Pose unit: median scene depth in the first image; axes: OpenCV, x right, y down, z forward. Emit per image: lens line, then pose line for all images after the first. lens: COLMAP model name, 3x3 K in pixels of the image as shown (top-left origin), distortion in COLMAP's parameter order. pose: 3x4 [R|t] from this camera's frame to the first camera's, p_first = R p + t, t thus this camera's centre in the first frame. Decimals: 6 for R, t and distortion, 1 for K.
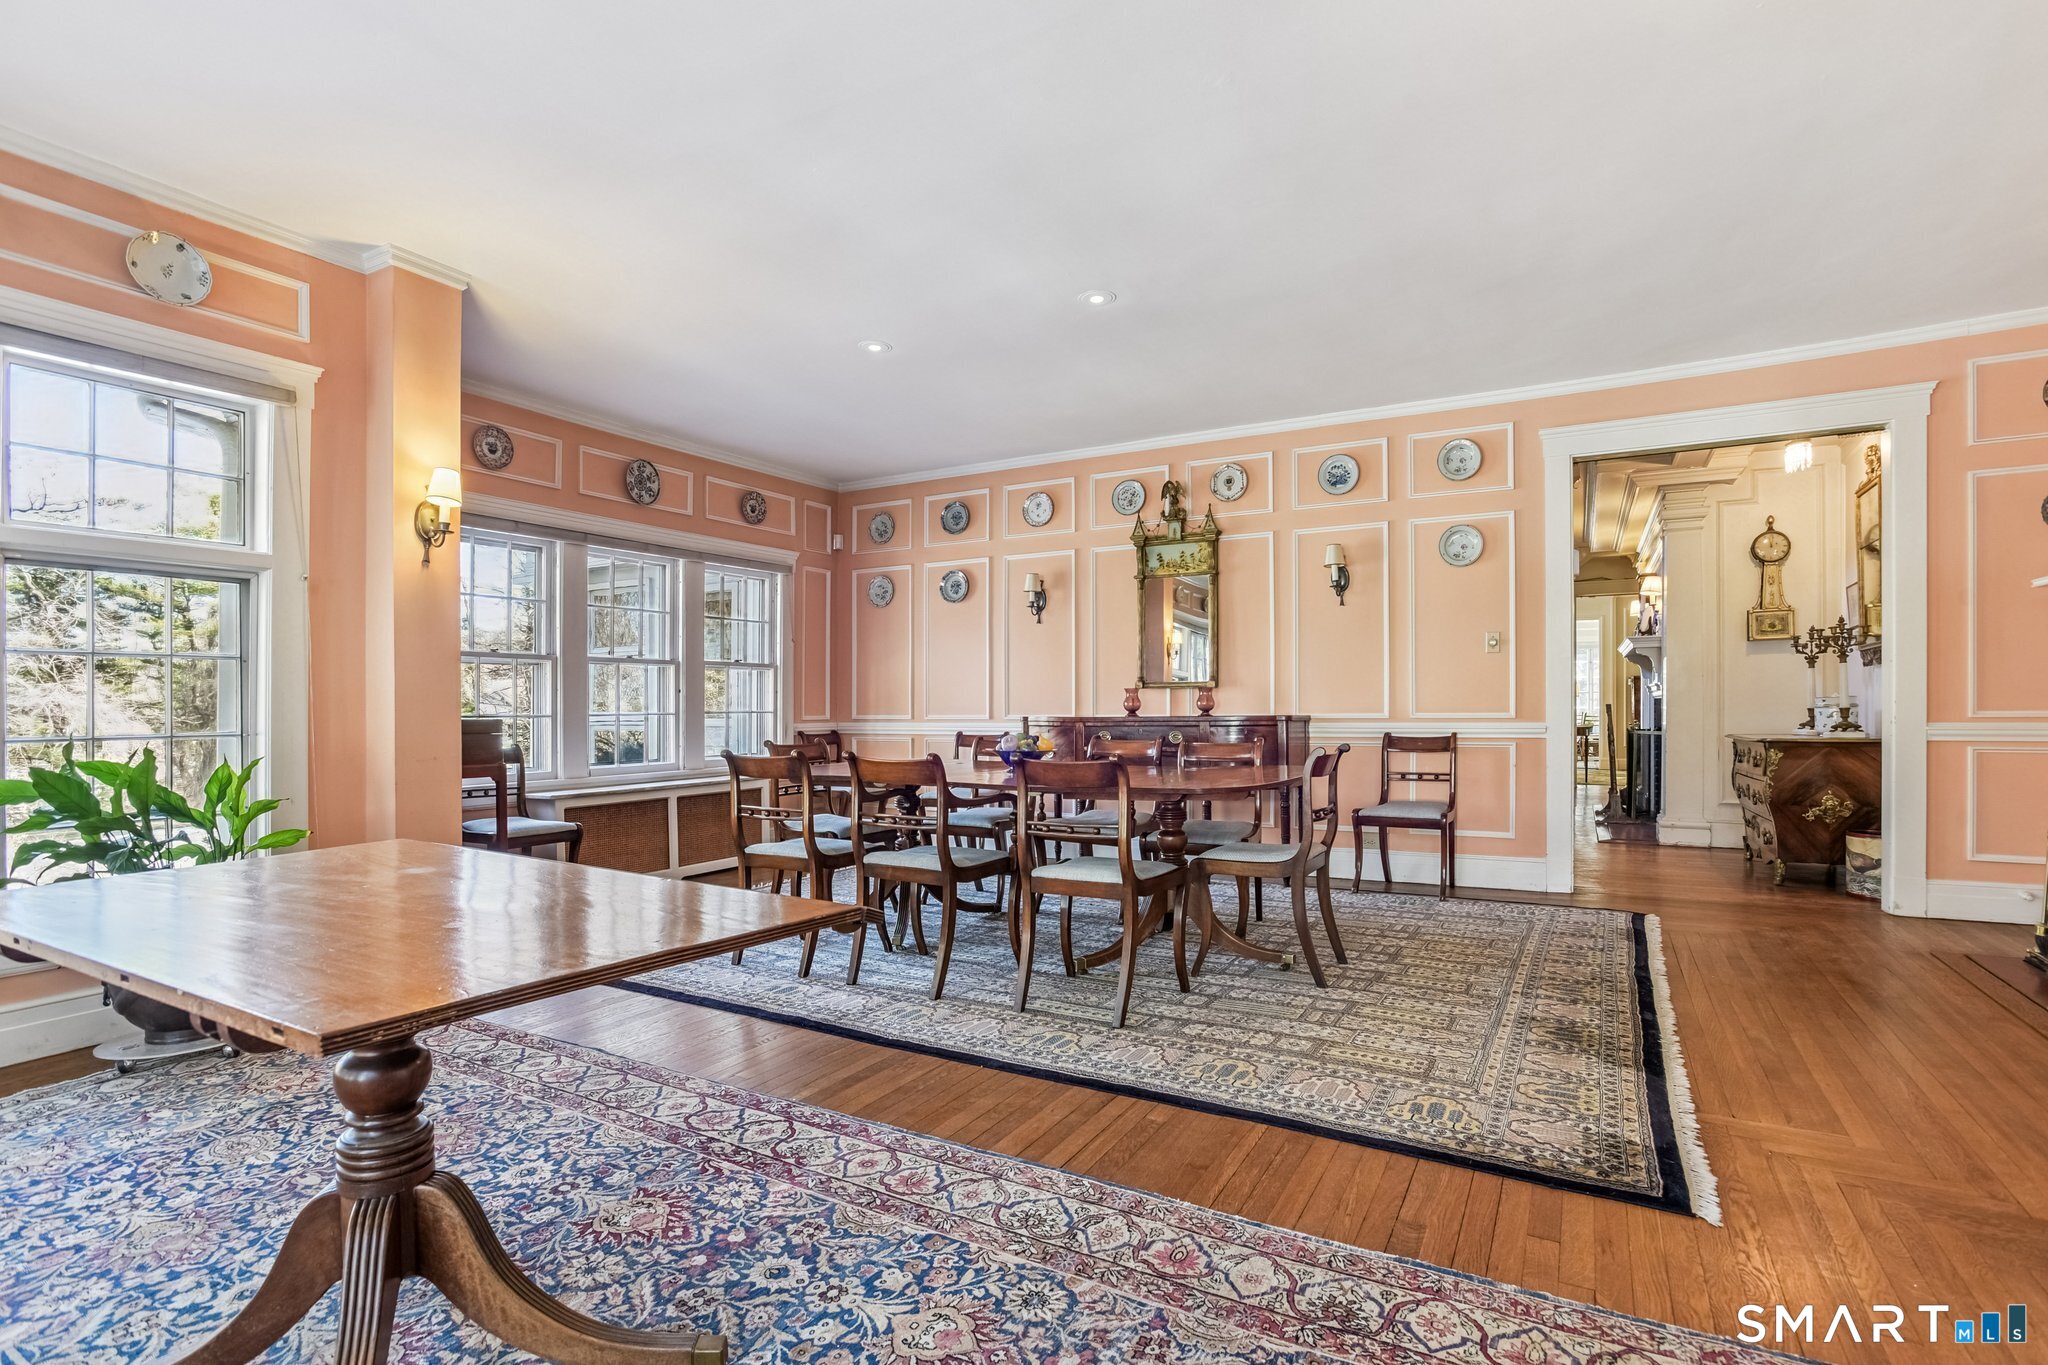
lens RADIAL K [[1021.4, 0, 1027.0], [0, 1021.4, 709.9], [0, 0, 1]] dist [-0.042917, 0.027323]
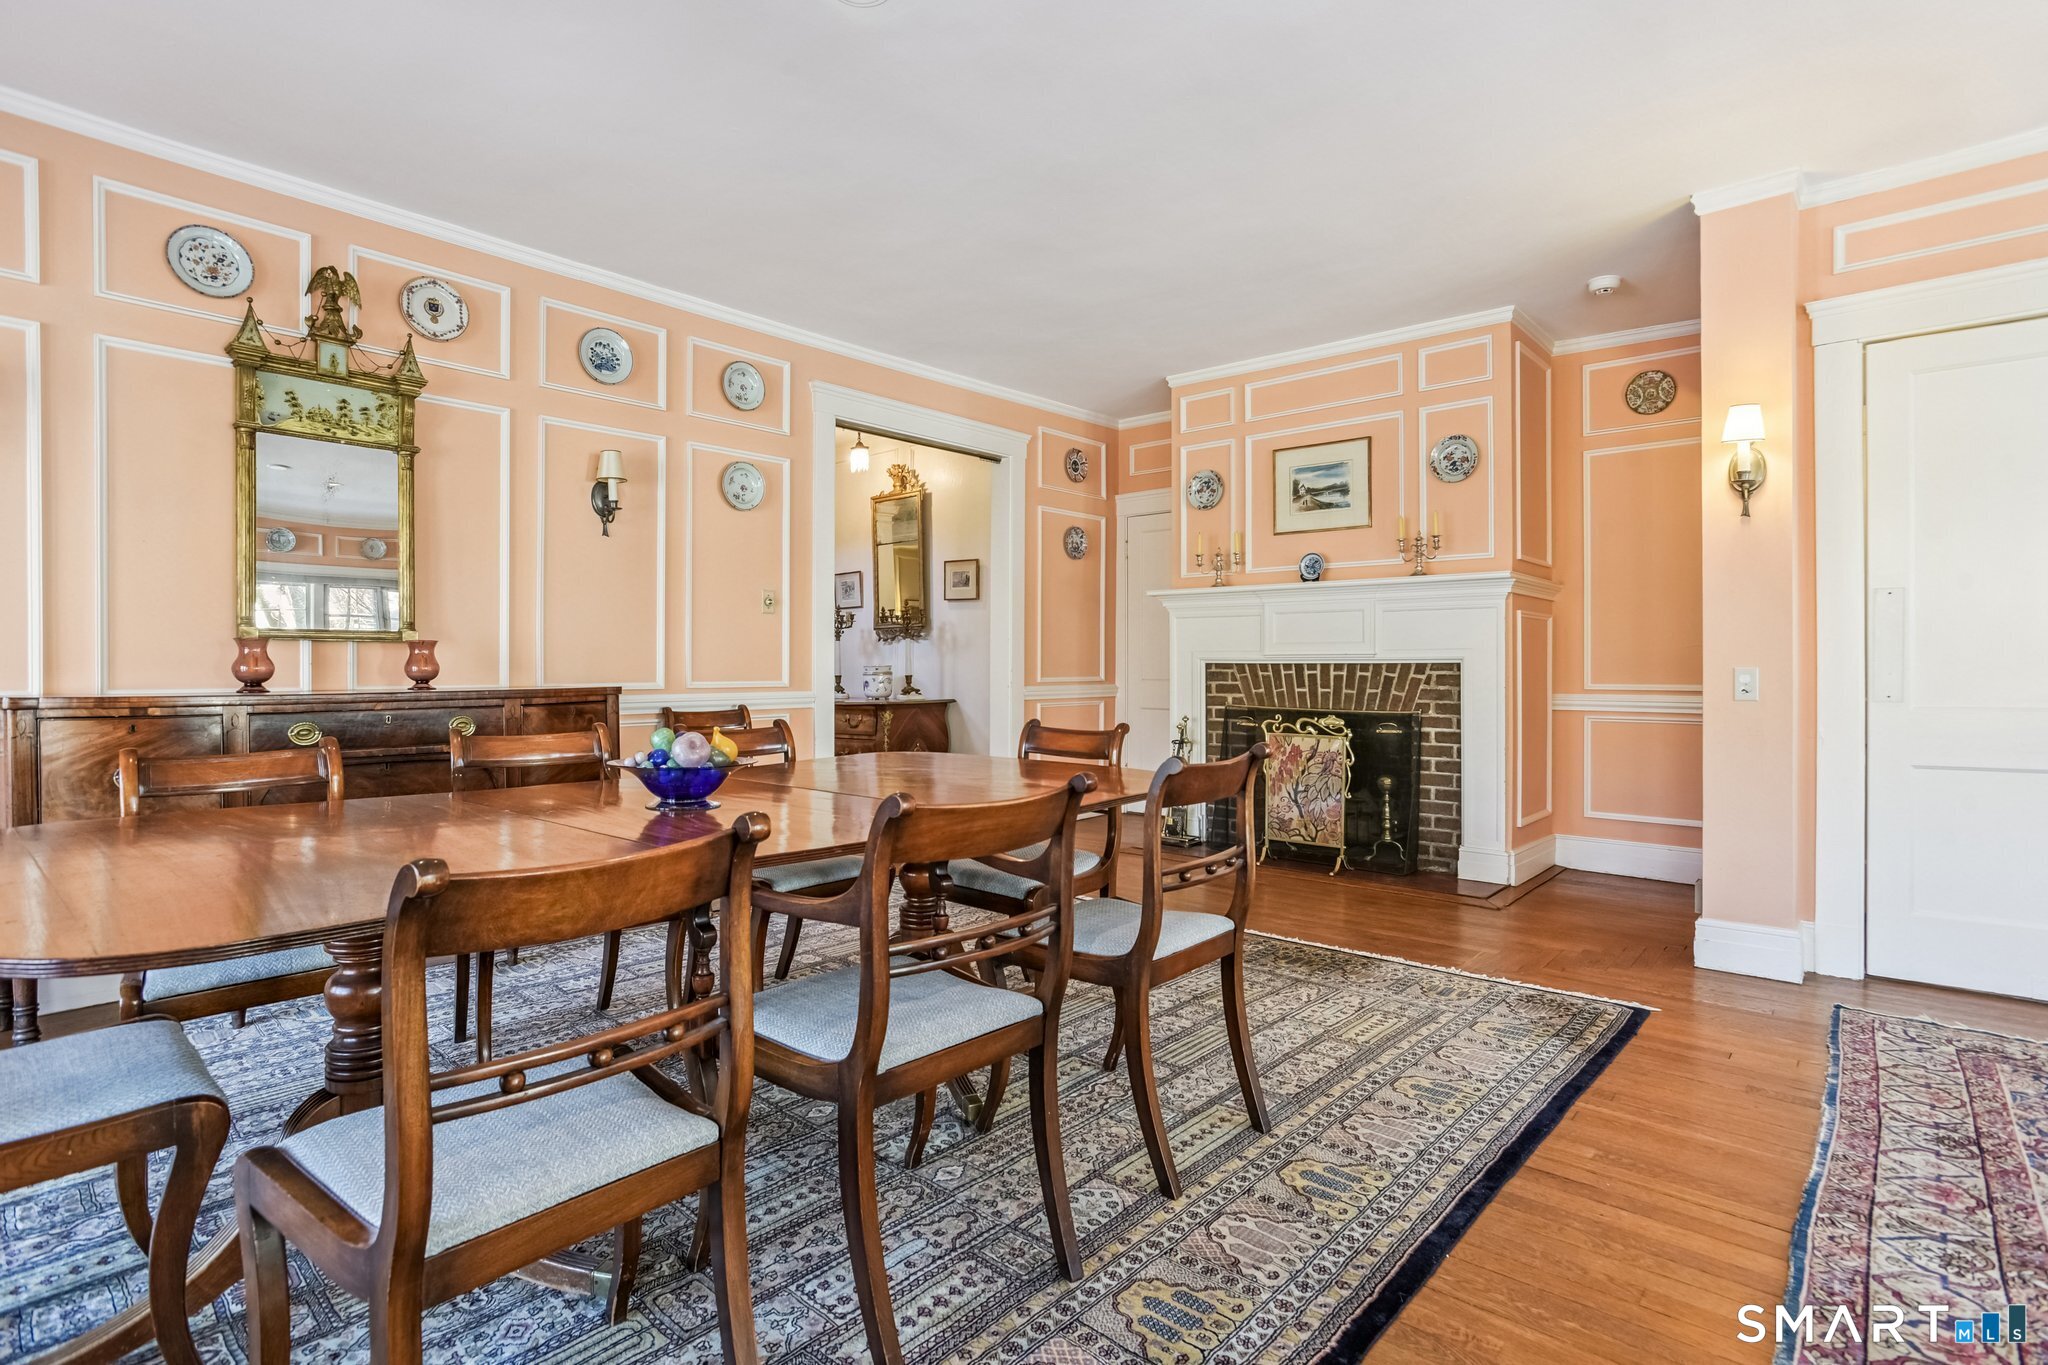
lens RADIAL K [[1004.9, 0, 1046.4], [0, 1004.9, 681.9], [0, 0, 1]] dist [-0.056056, 0.025204]
pose [[0.194933, -0.005193, 0.980803, -0.358562], [0.000342, 0.999986, 0.005226, -0.000839], [-0.980816, -0.000684, 0.194932, 0.594281]]
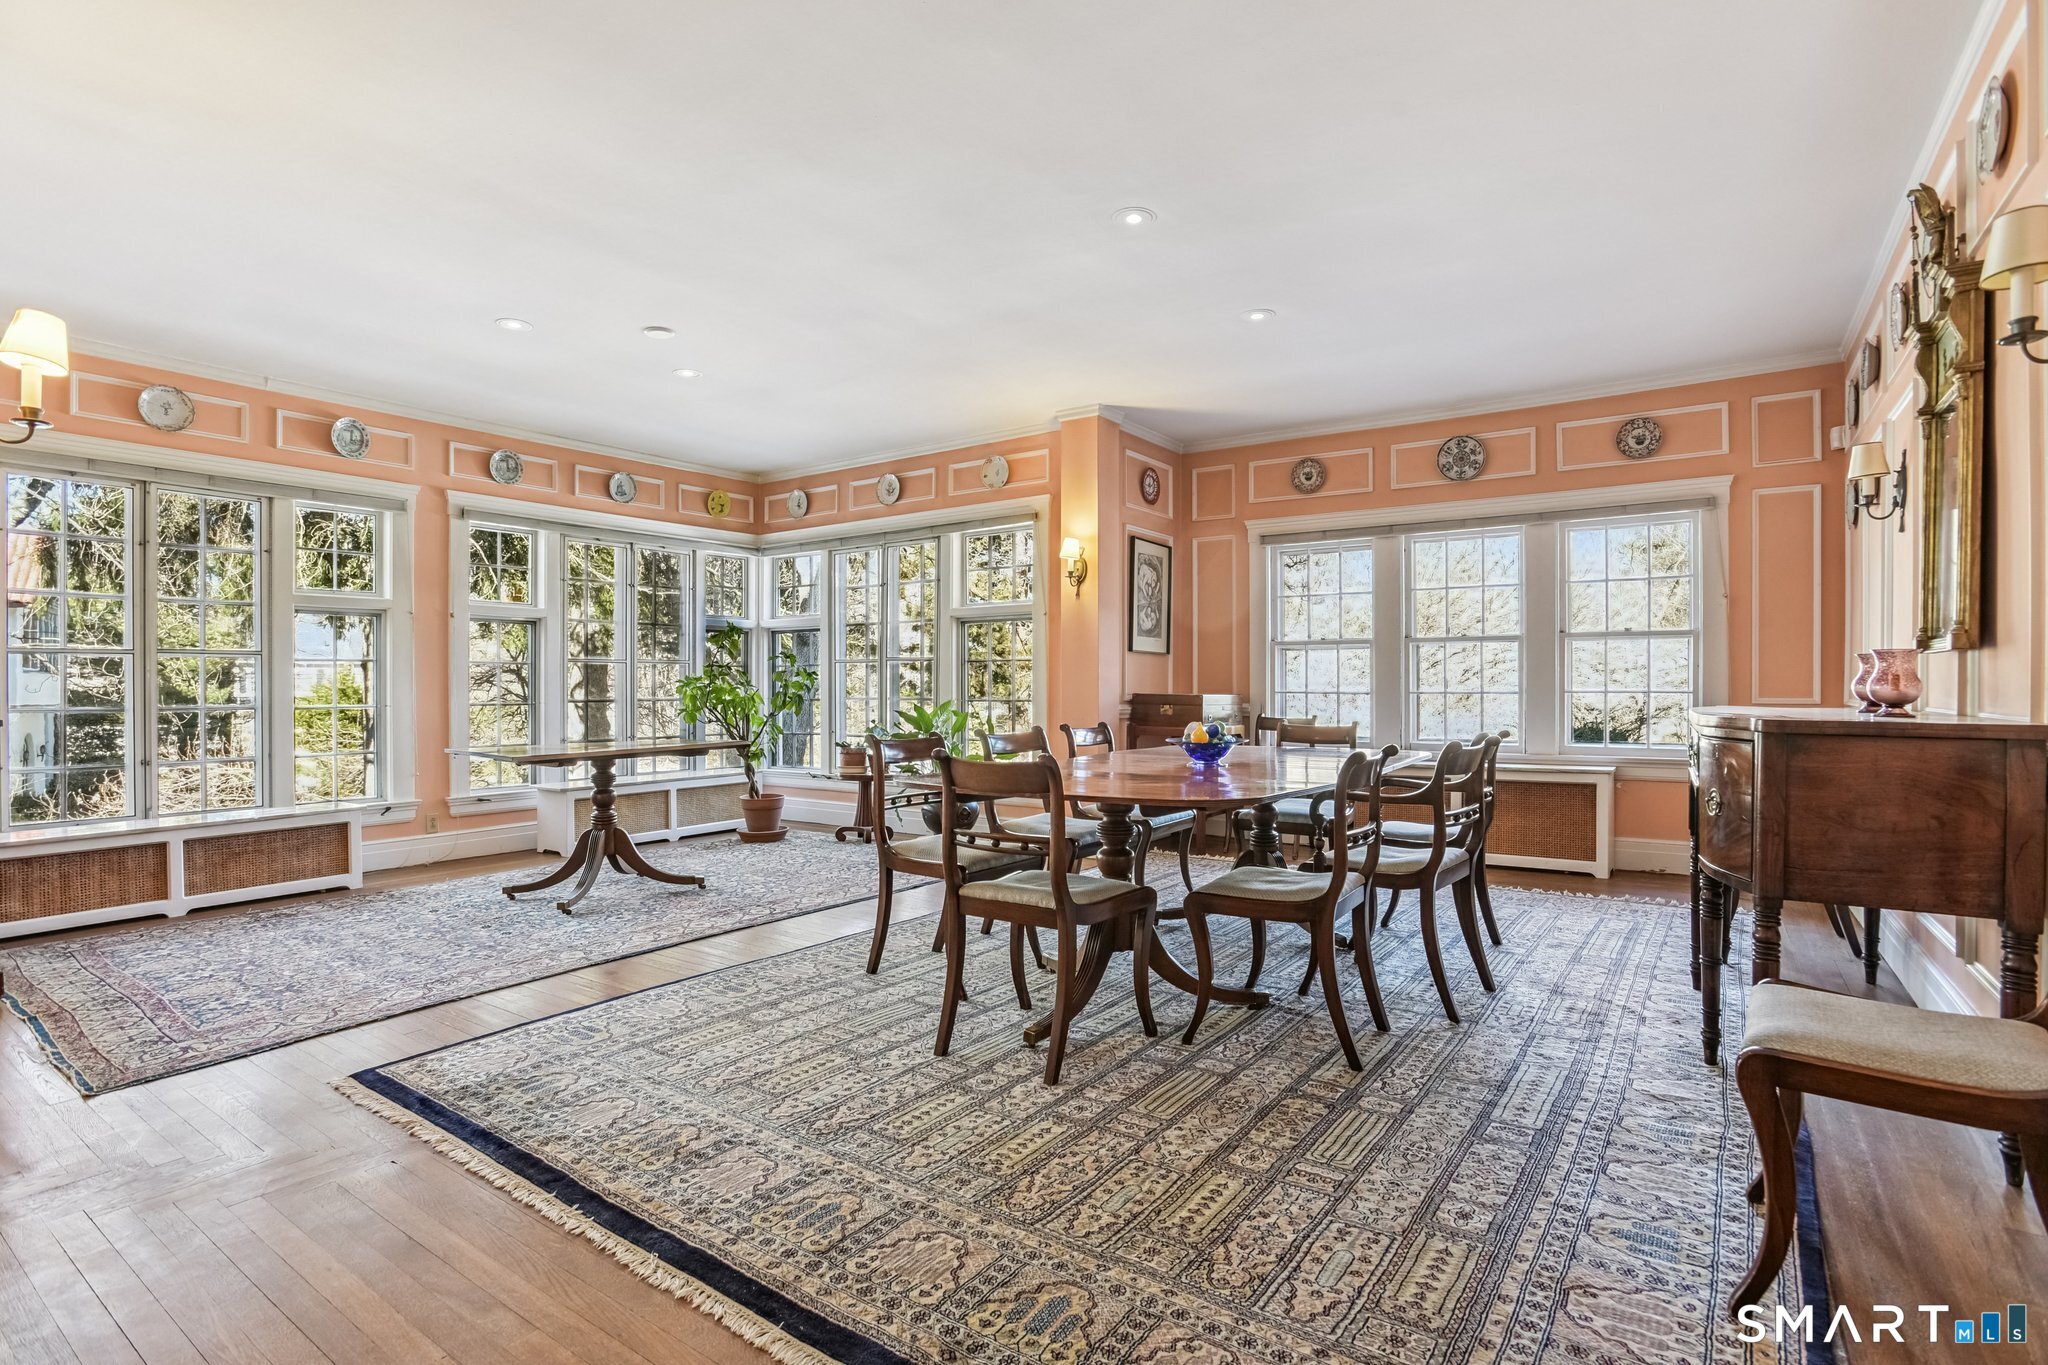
lens RADIAL K [[1004.9, 0, 1046.4], [0, 1004.9, 681.9], [0, 0, 1]] dist [-0.056056, 0.025204]
pose [[-0.104780, 0.006950, -0.994471, 0.693458], [-0.000921, 0.999974, 0.007086, -0.013819], [0.994495, 0.001659, -0.104771, 0.768028]]
